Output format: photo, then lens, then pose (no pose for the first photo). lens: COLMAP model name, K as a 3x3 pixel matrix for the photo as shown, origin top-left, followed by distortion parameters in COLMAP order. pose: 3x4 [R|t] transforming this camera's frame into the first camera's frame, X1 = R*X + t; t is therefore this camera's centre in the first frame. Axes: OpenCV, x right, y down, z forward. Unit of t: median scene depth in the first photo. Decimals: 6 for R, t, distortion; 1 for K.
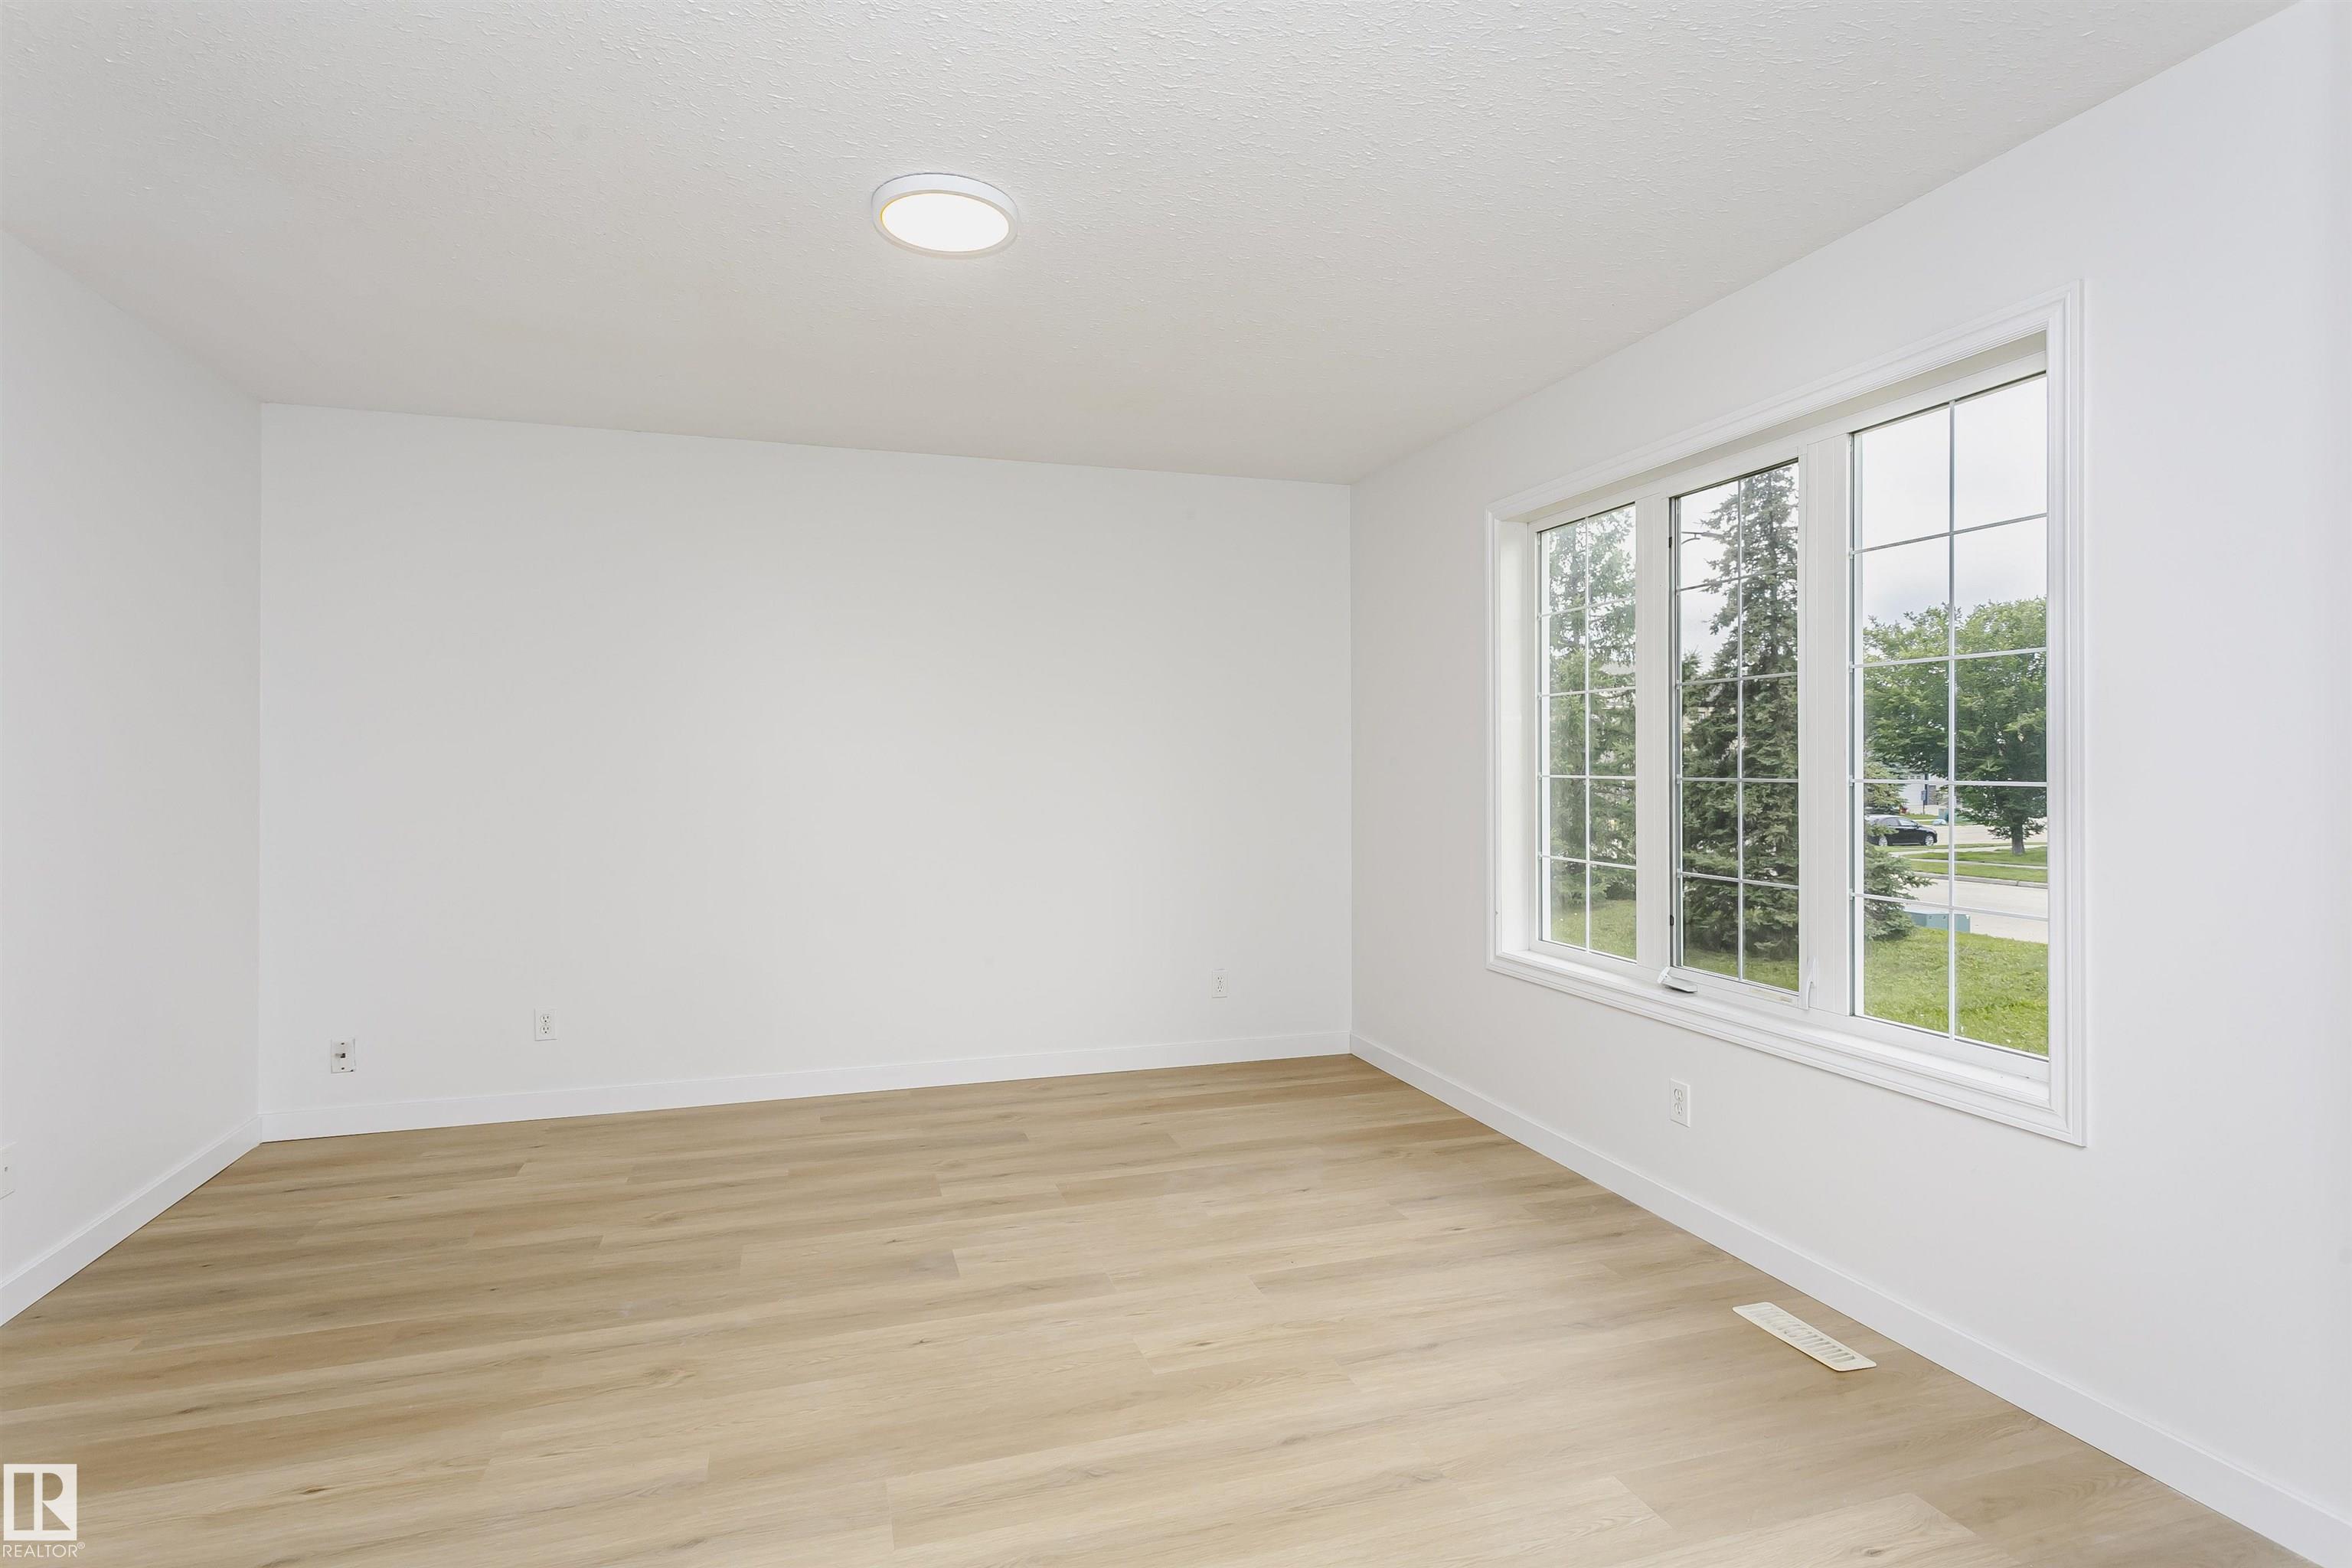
lens RADIAL K [[1136.6, 0, 1151.1], [0, 1136.6, 749.4], [0, 0, 1]] dist [-0.001863, 0.000079]
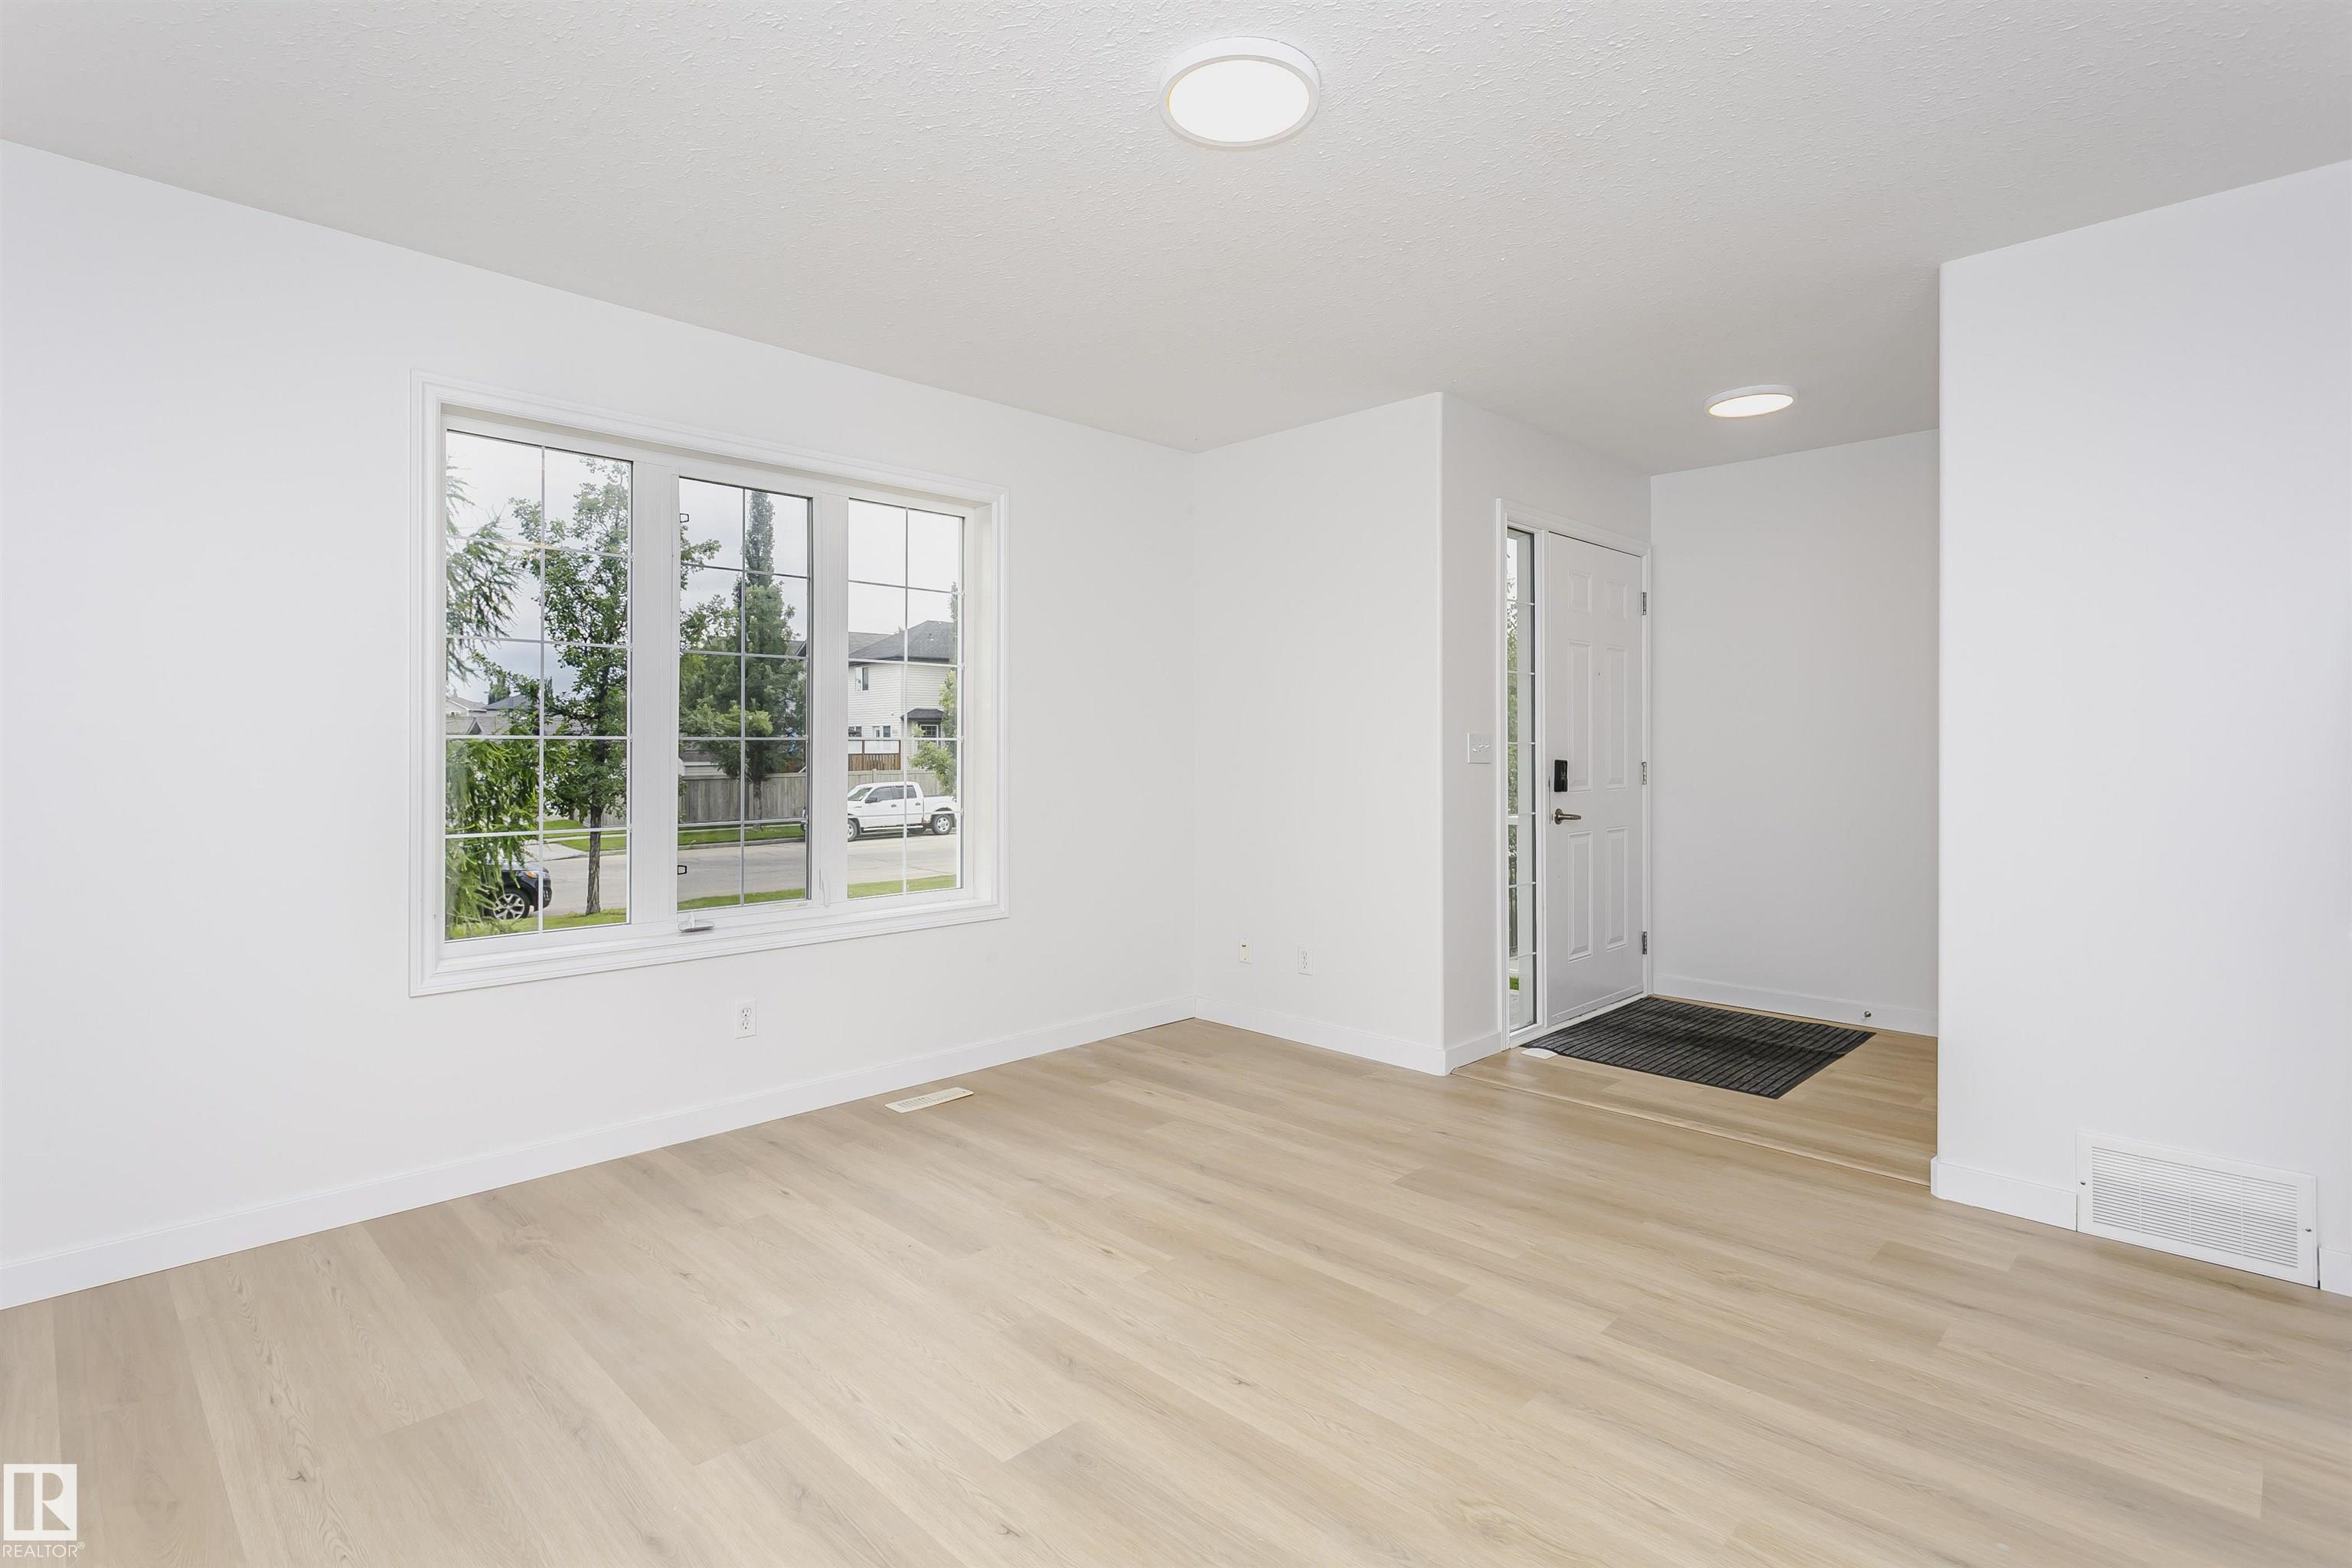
lens RADIAL K [[1136.6, 0, 1151.1], [0, 1136.6, 749.4], [0, 0, 1]] dist [-0.001863, 0.000079]
pose [[-0.456389, -0.003470, 0.889774, -0.750797], [-0.006109, 0.999981, 0.000766, 0.033738], [-0.889759, -0.005086, -0.456401, 1.168097]]
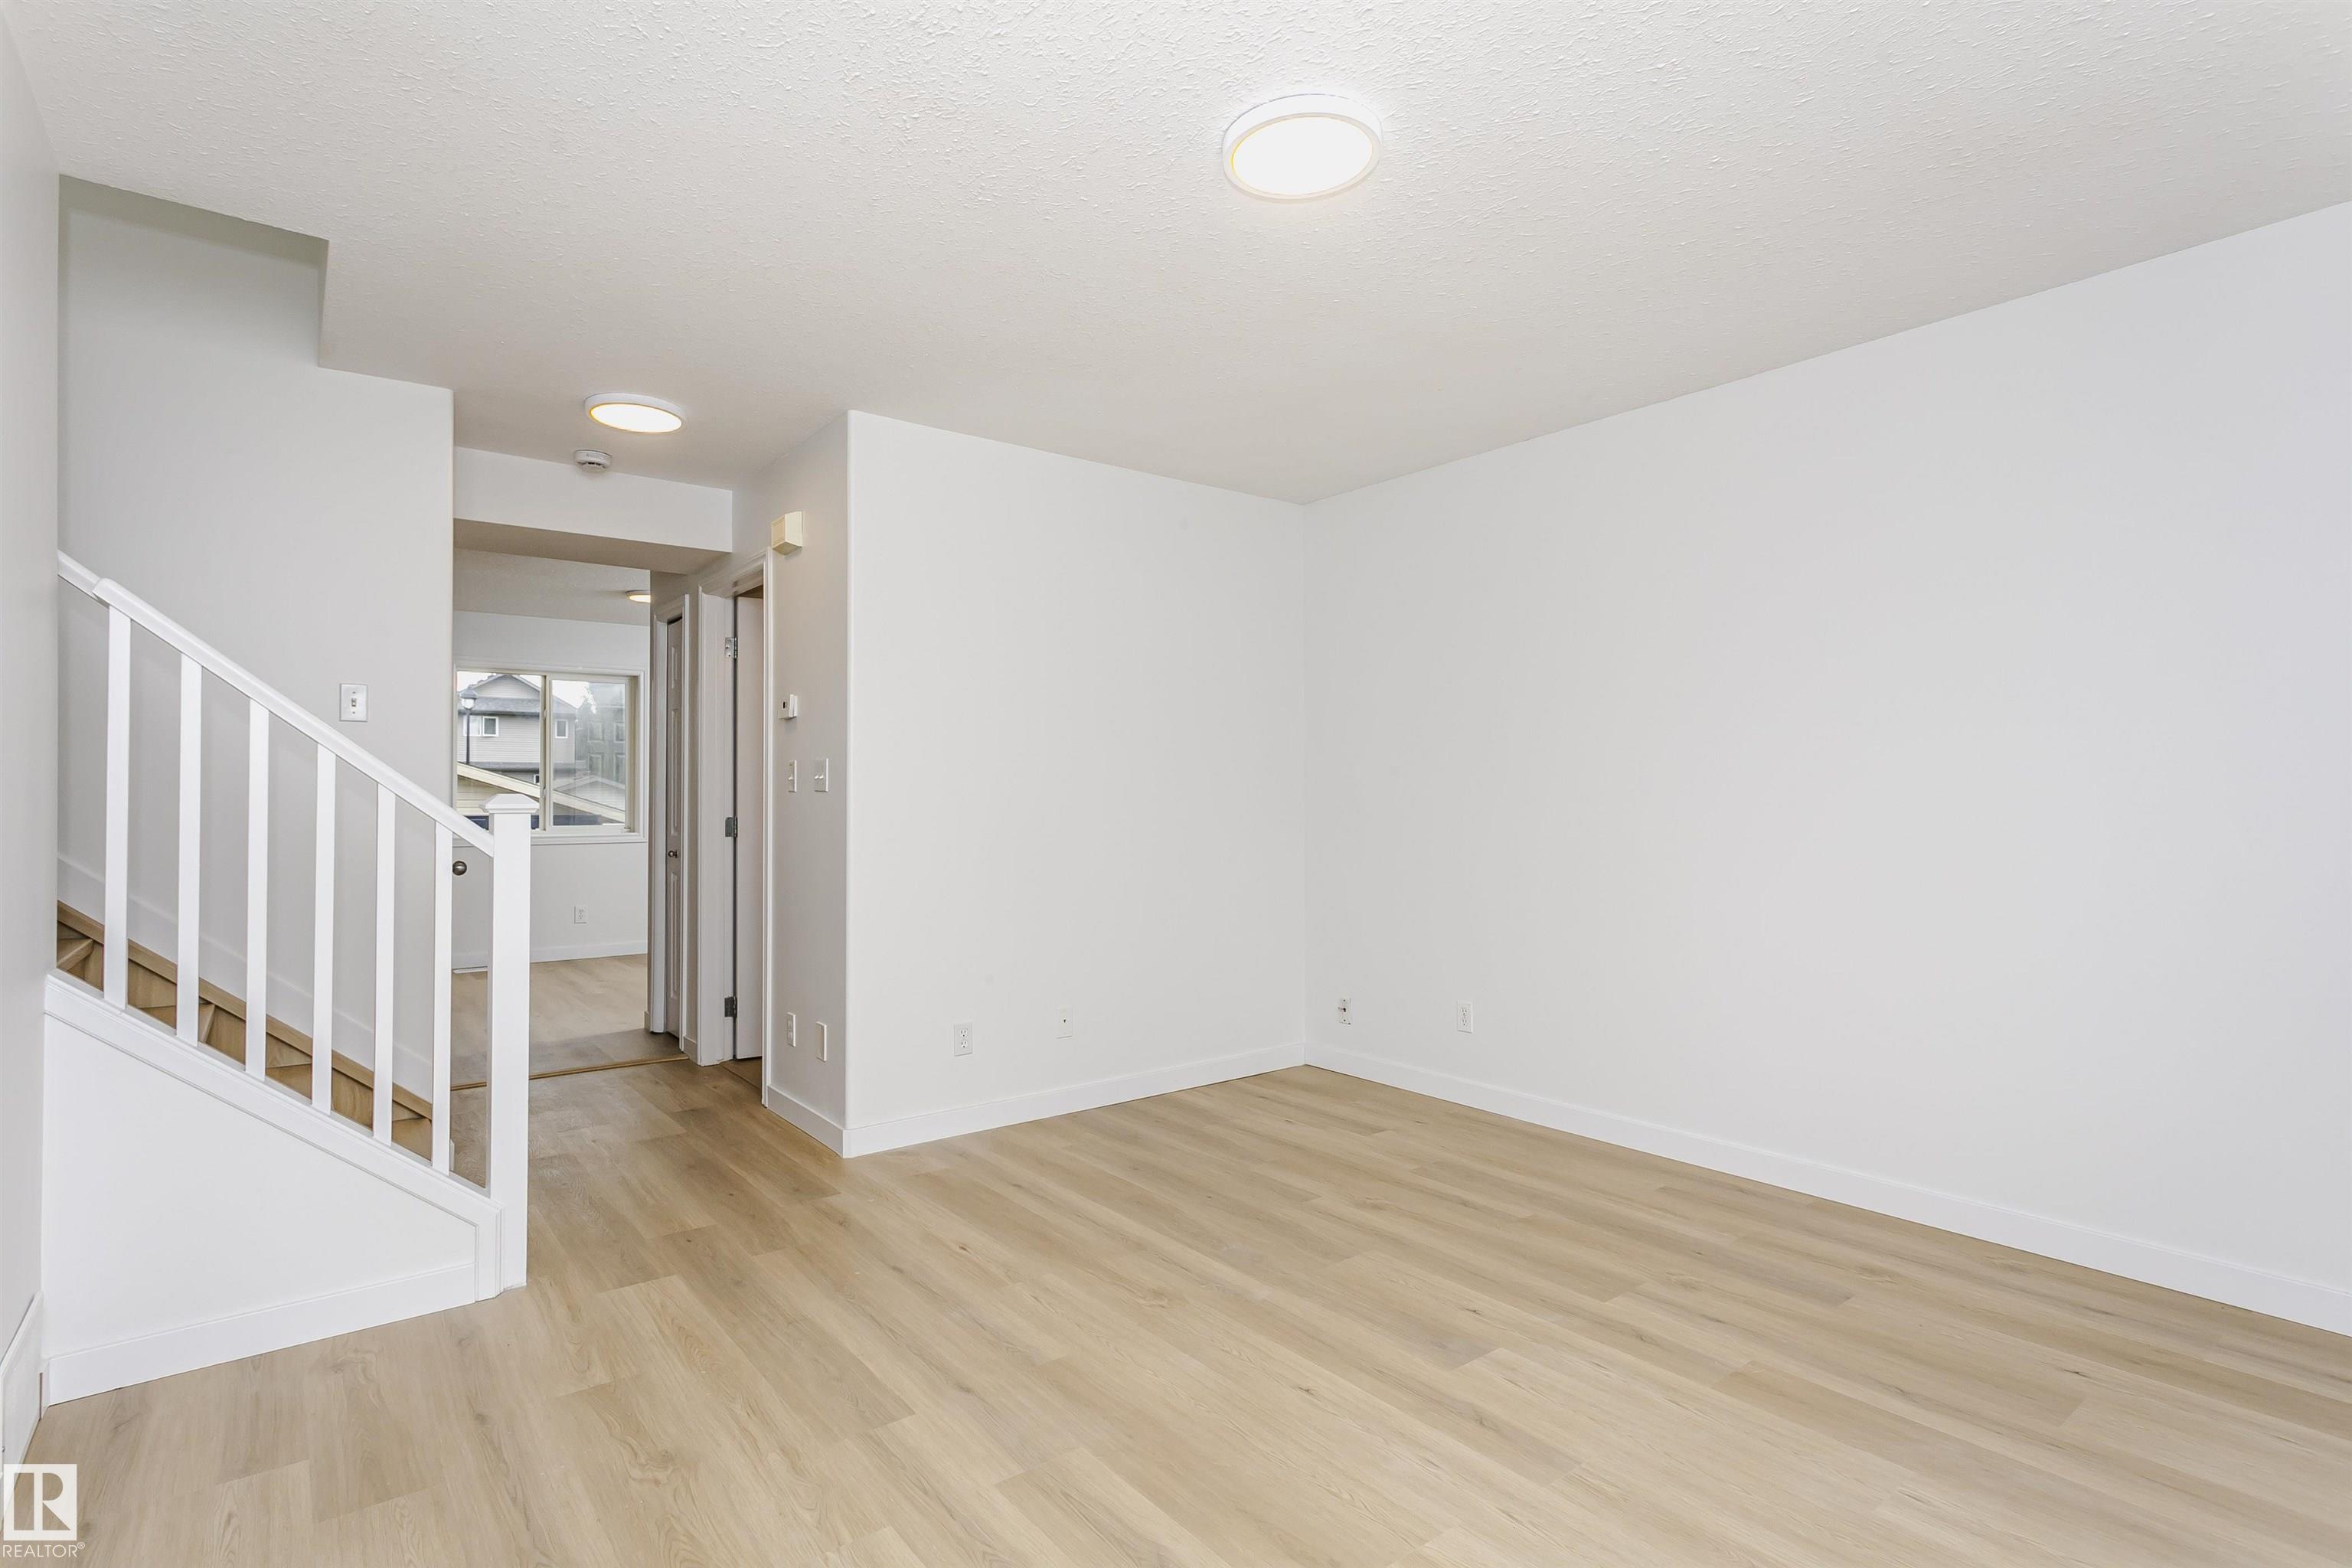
lens RADIAL K [[1136.6, 0, 1151.1], [0, 1136.6, 749.4], [0, 0, 1]] dist [-0.001863, 0.000079]
pose [[0.344971, -0.039899, -0.937765, 0.505097], [0.012186, 0.999202, -0.038030, 0.033112], [0.938534, 0.001692, 0.345182, 0.455293]]
